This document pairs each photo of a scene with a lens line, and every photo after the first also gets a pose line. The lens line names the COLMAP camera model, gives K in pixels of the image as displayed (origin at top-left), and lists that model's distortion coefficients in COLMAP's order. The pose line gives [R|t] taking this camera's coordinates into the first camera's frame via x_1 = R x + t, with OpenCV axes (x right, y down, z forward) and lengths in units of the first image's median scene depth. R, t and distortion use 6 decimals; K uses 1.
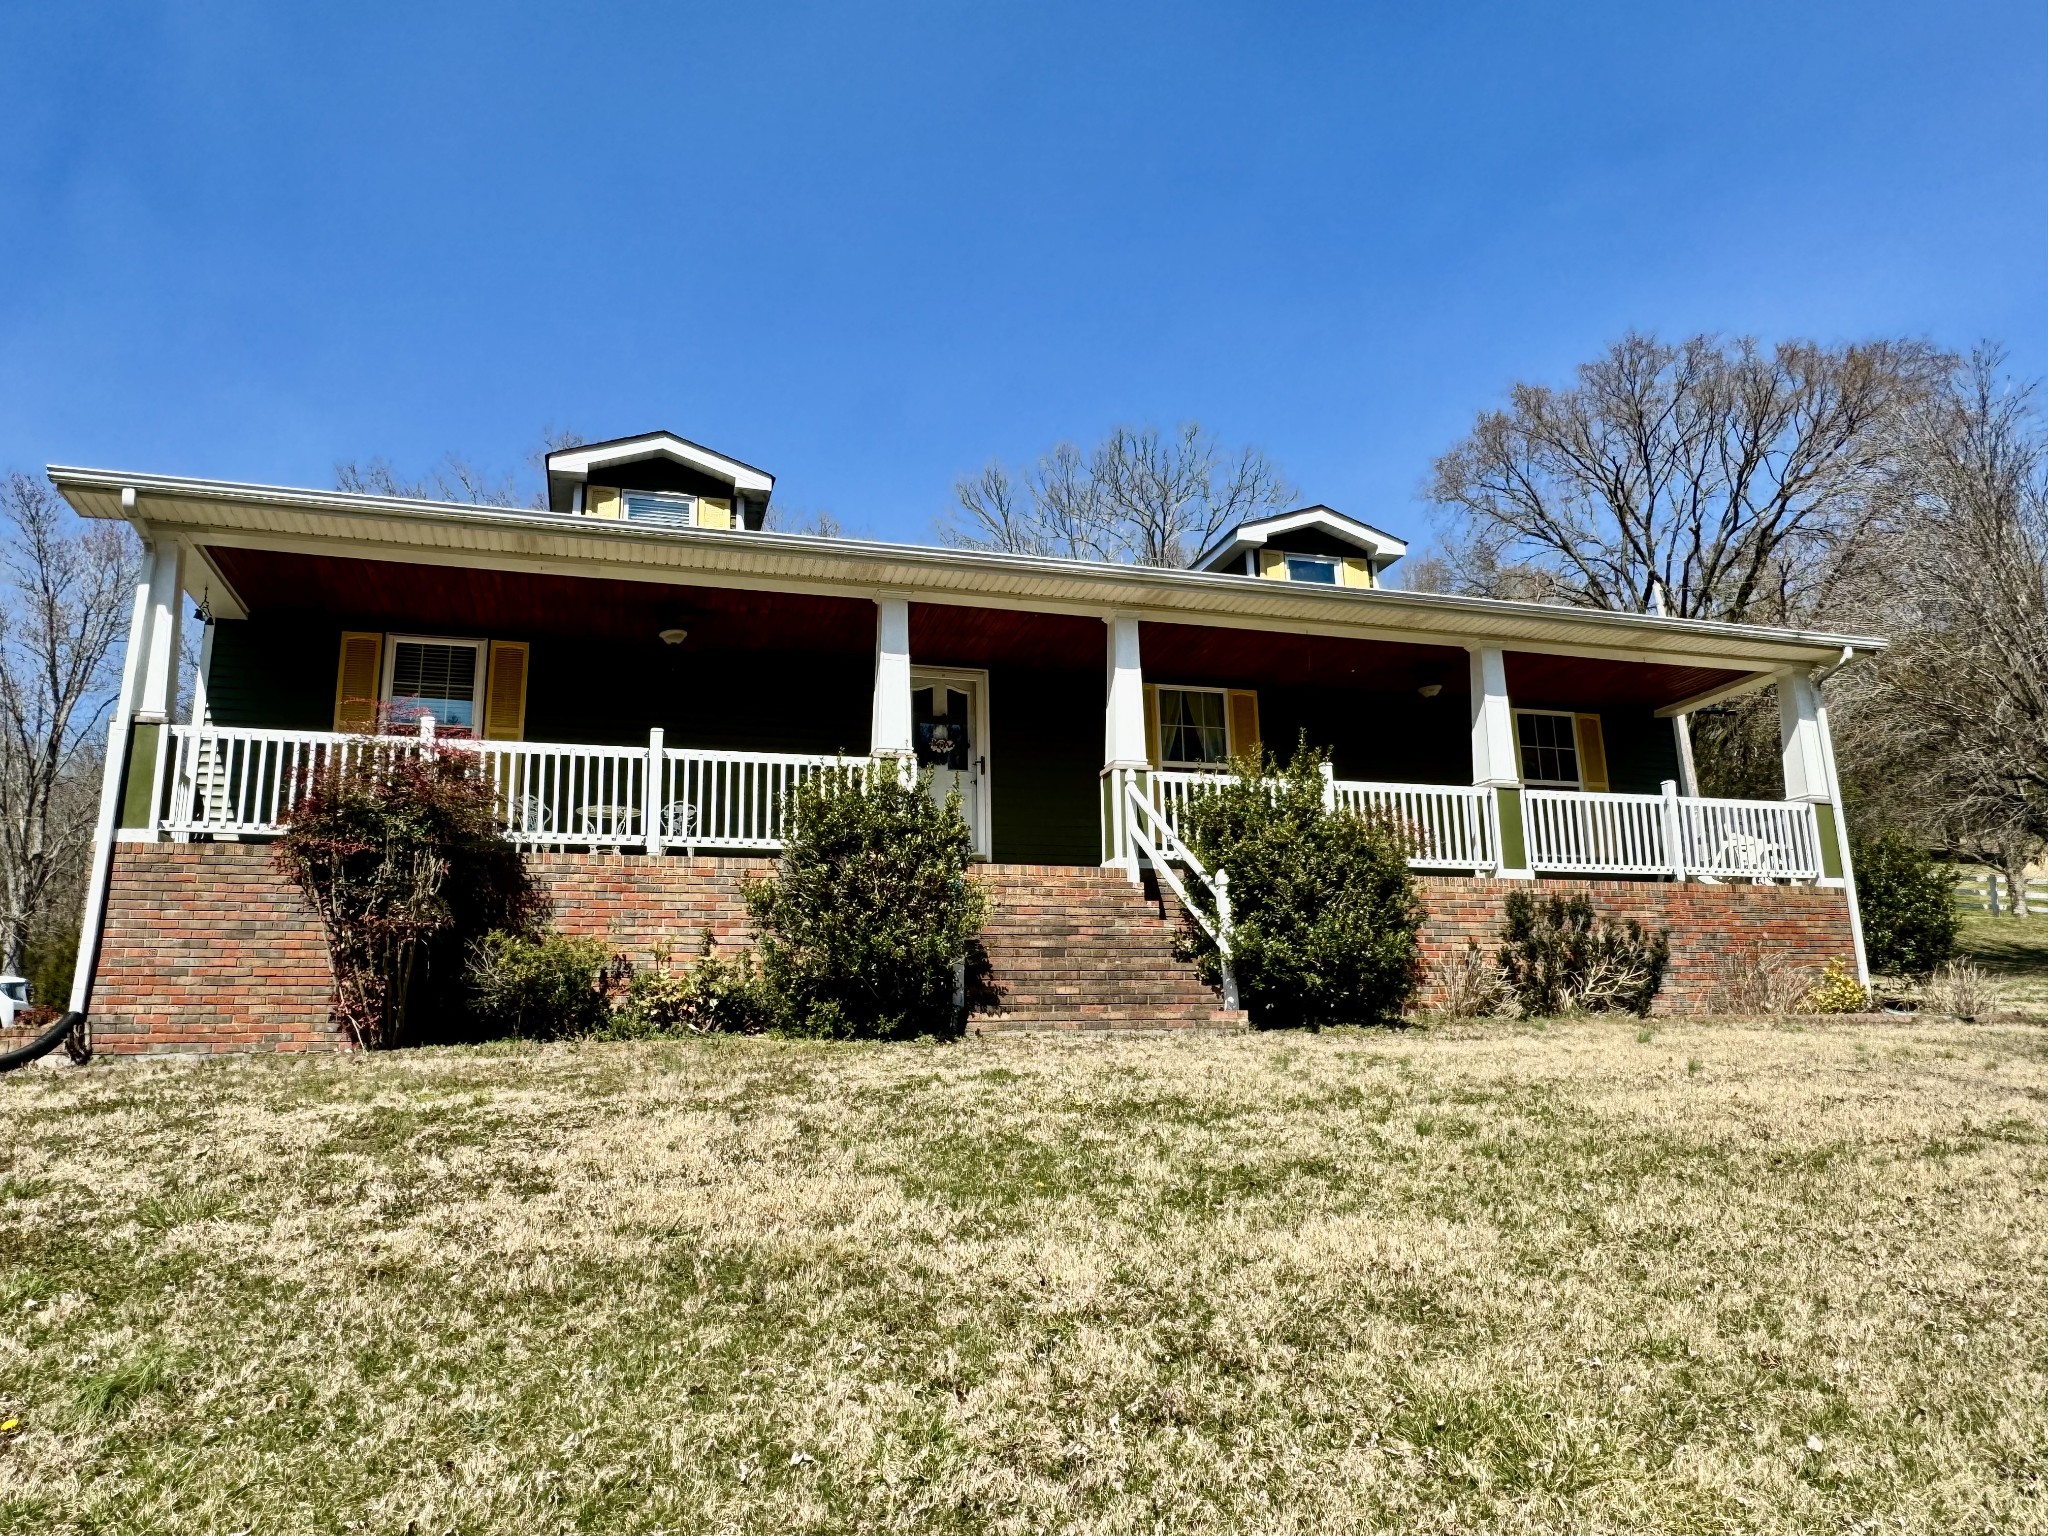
lens RADIAL K [[1254.4, 0, 1024.0], [0, 1254.4, 768.0], [0, 0, 1]] dist [0.023101, 0.000786]
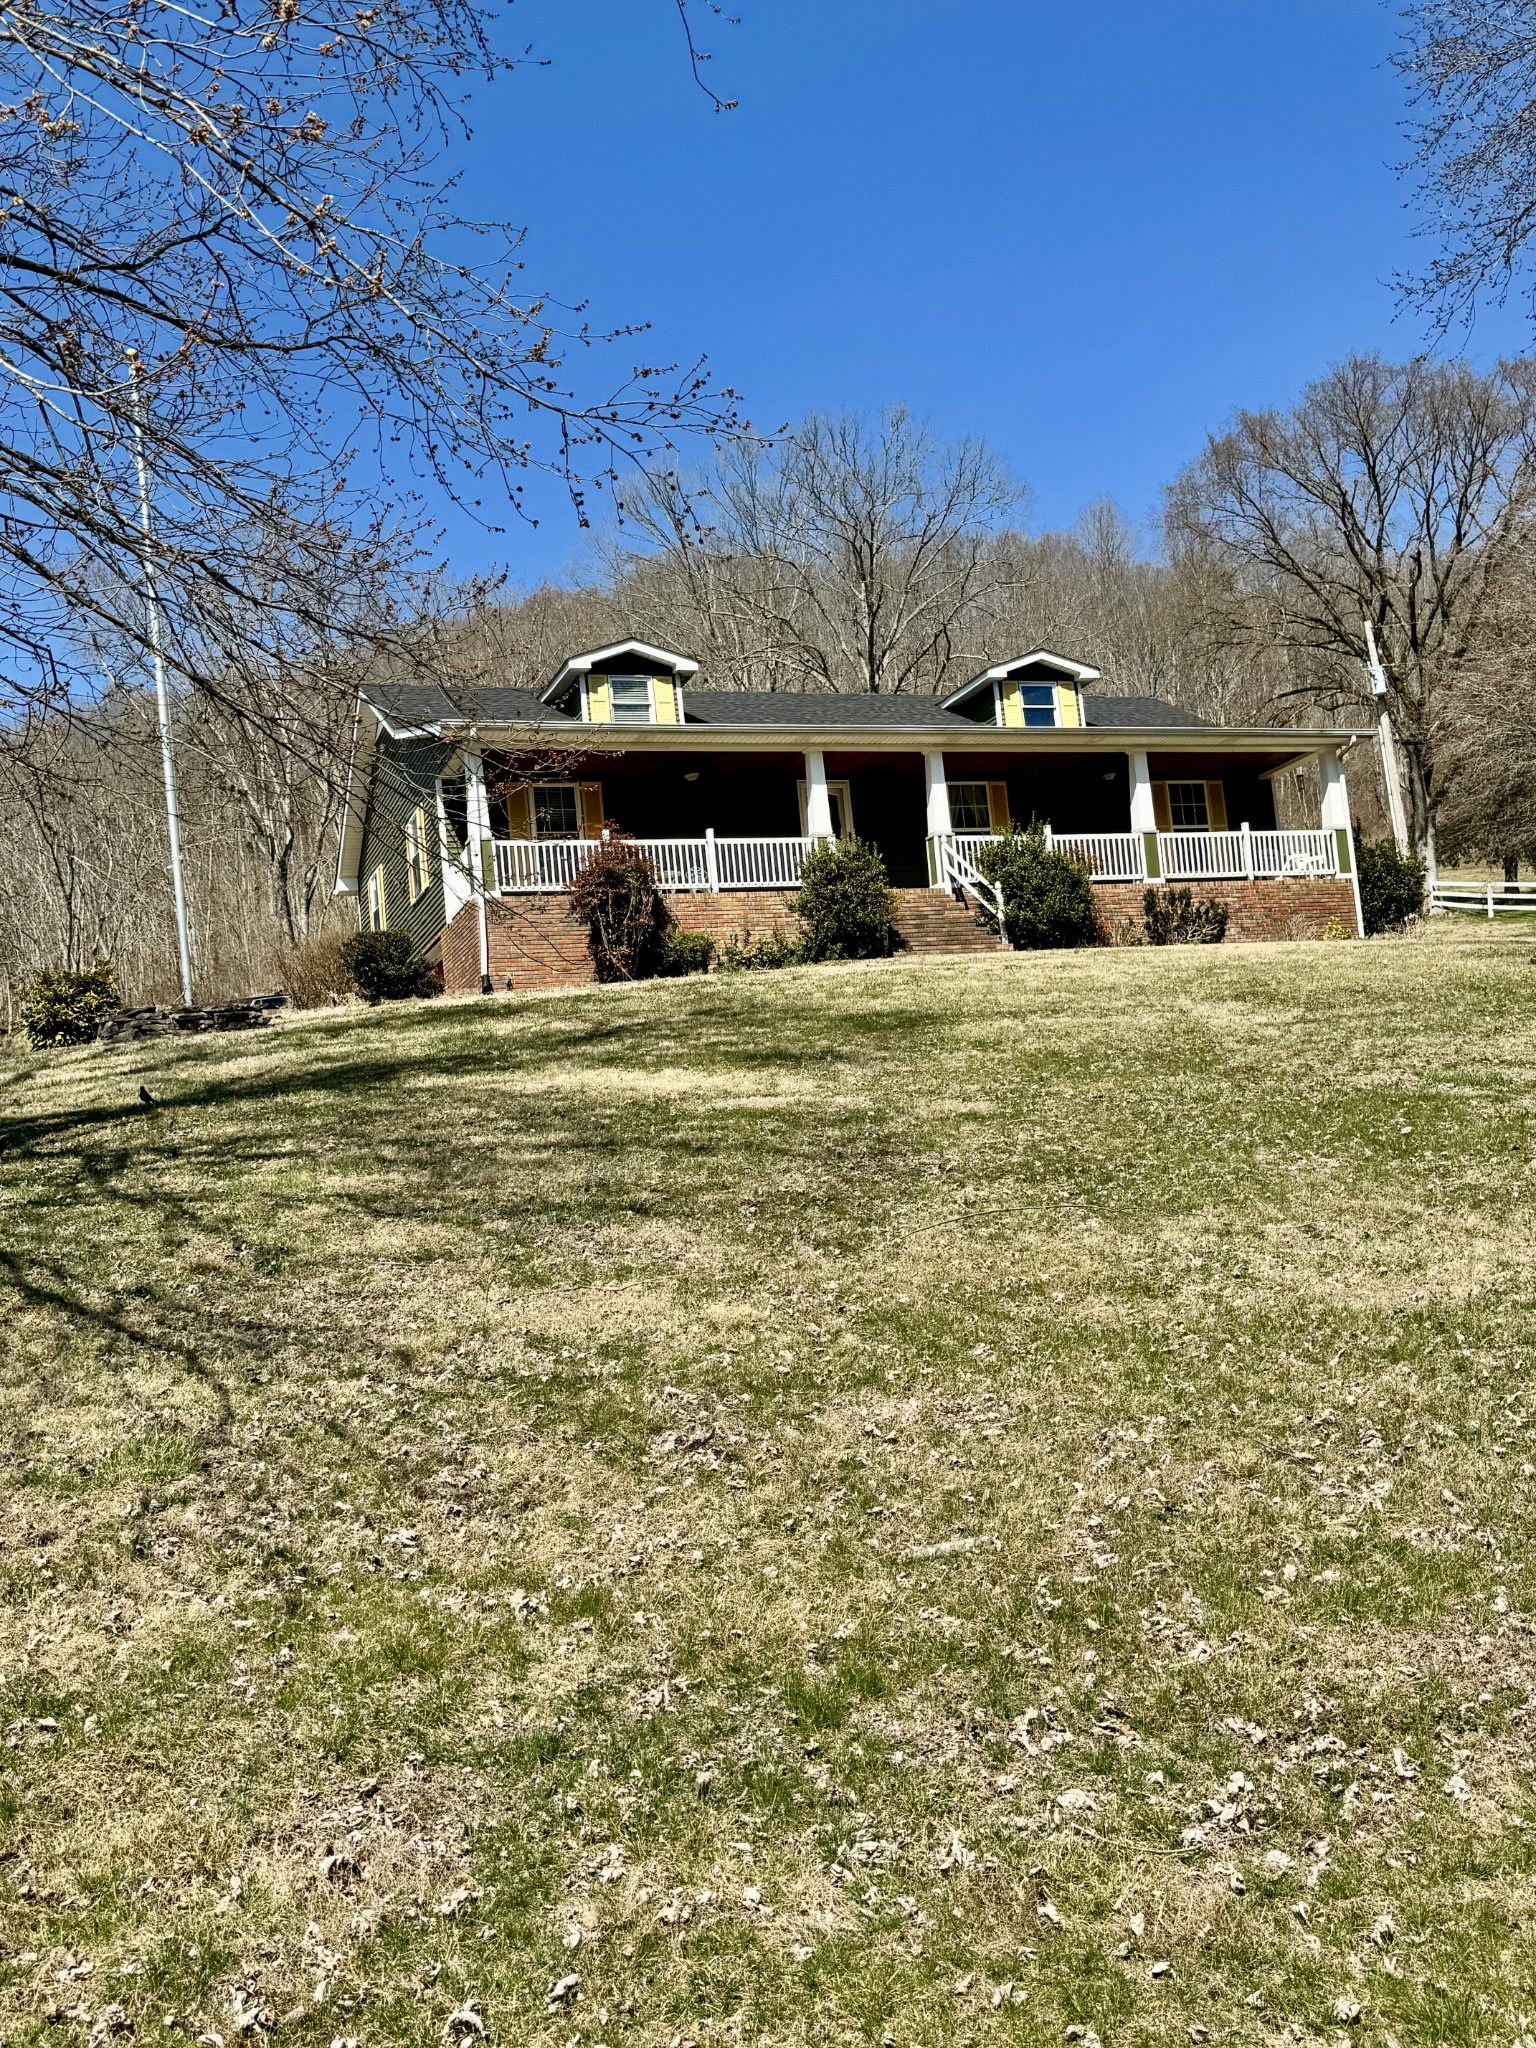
lens RADIAL K [[2060.0, 0, 768.0], [0, 2060.0, 1024.0], [0, 0, 1]] dist [0.129159, -0.020758]
pose [[0.994985, -0.064327, 0.076597, -0.398766], [0.056728, 0.993611, 0.097568, -0.032192], [-0.082384, -0.092733, 0.992277, -1.910799]]
